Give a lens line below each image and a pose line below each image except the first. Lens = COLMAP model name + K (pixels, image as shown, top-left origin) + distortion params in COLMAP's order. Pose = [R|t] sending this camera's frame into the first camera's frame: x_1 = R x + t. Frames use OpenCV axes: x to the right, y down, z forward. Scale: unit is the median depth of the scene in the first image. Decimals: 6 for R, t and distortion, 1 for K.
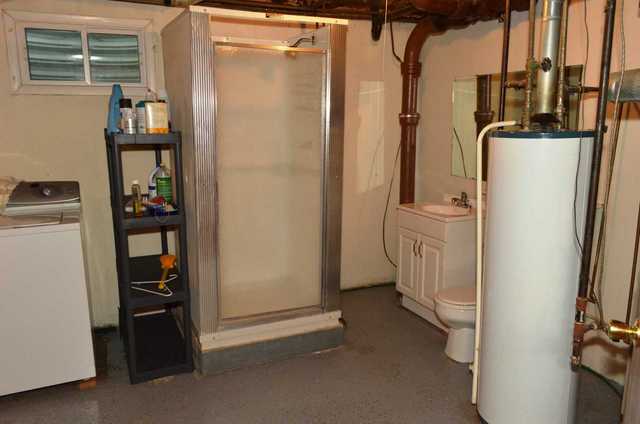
lens RADIAL K [[499.0, 0, 321.3], [0, 499.0, 210.9], [0, 0, 1]] dist [-0.001257, -0.008049]
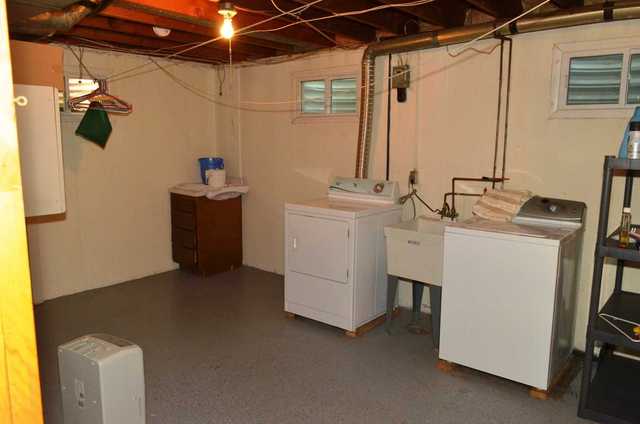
lens RADIAL K [[500.9, 0, 321.5], [0, 500.9, 216.3], [0, 0, 1]] dist [0.002472, -0.003155]
pose [[0.467181, 0.155456, -0.870388, 0.155493], [-0.185099, 0.979804, 0.075646, -0.010412], [0.864570, 0.125768, 0.486520, 0.046641]]
